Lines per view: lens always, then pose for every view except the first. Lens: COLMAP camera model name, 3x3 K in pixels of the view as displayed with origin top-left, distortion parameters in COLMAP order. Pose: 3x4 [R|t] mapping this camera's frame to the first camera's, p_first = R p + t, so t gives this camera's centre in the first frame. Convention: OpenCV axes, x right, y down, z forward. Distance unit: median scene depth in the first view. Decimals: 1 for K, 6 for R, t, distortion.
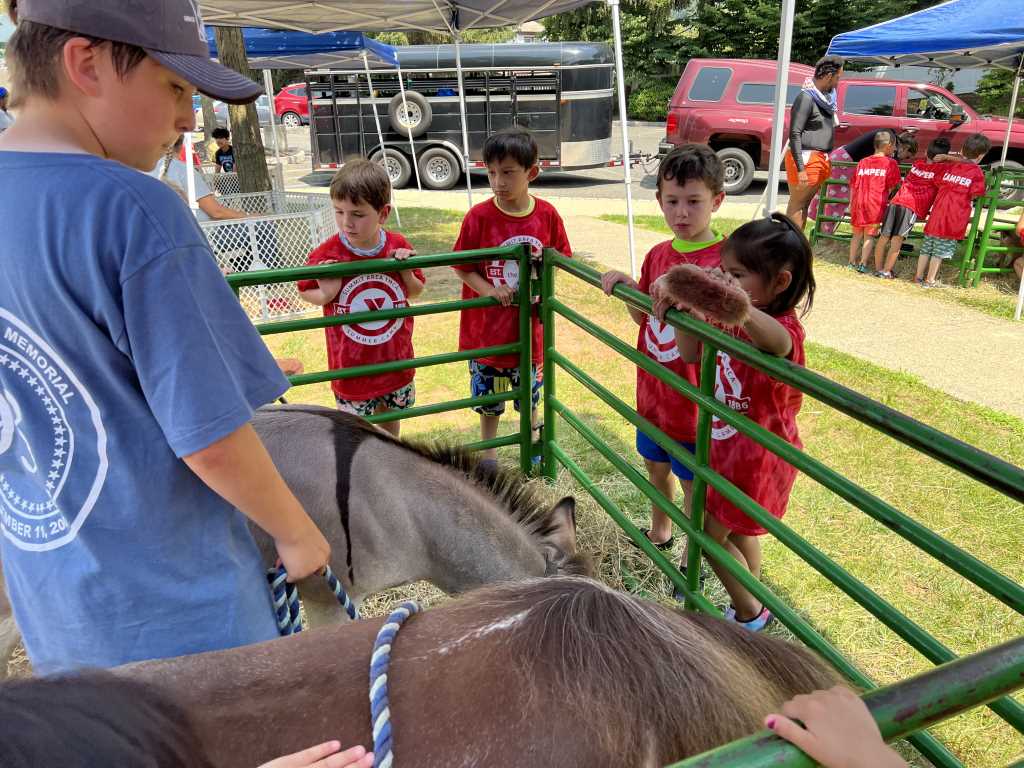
lens RADIAL K [[777.8, 0, 513.1], [0, 777.8, 381.5], [0, 0, 1]] dist [0.049351, -0.058609]
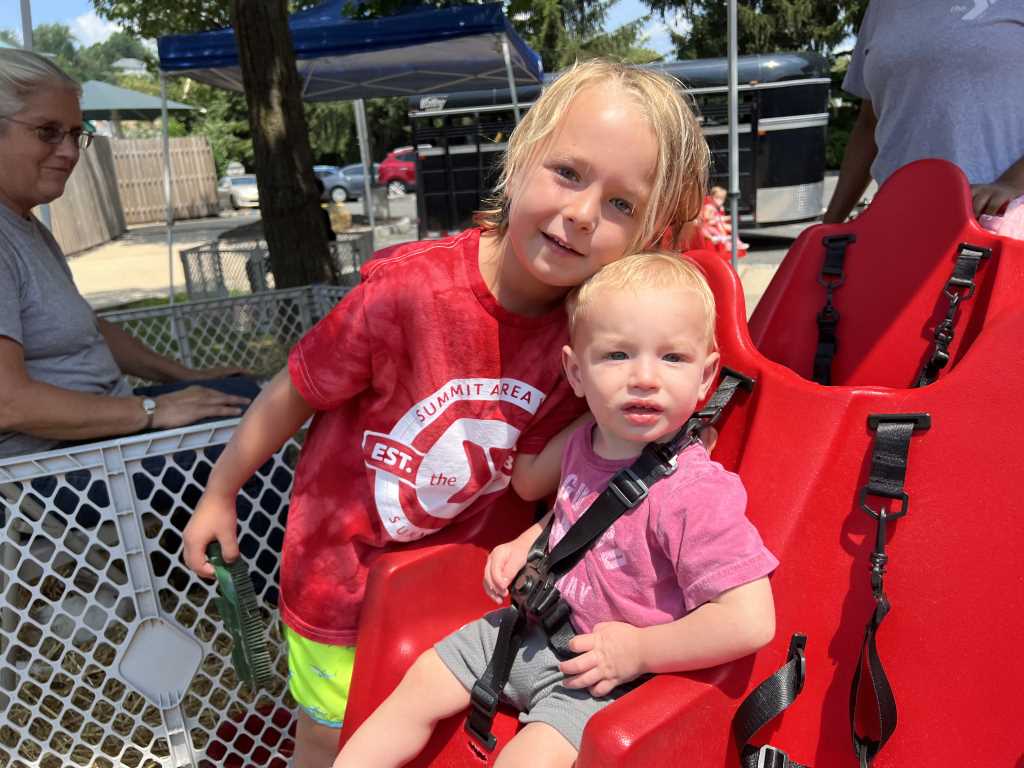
lens RADIAL K [[777.8, 0, 513.6], [0, 777.8, 383.8], [0, 0, 1]] dist [0.049351, -0.058609]
pose [[0.991539, -0.011615, -0.129288, -0.069798], [0.001373, 0.996871, -0.079032, -0.074232], [0.129801, 0.078186, 0.988453, 0.283475]]
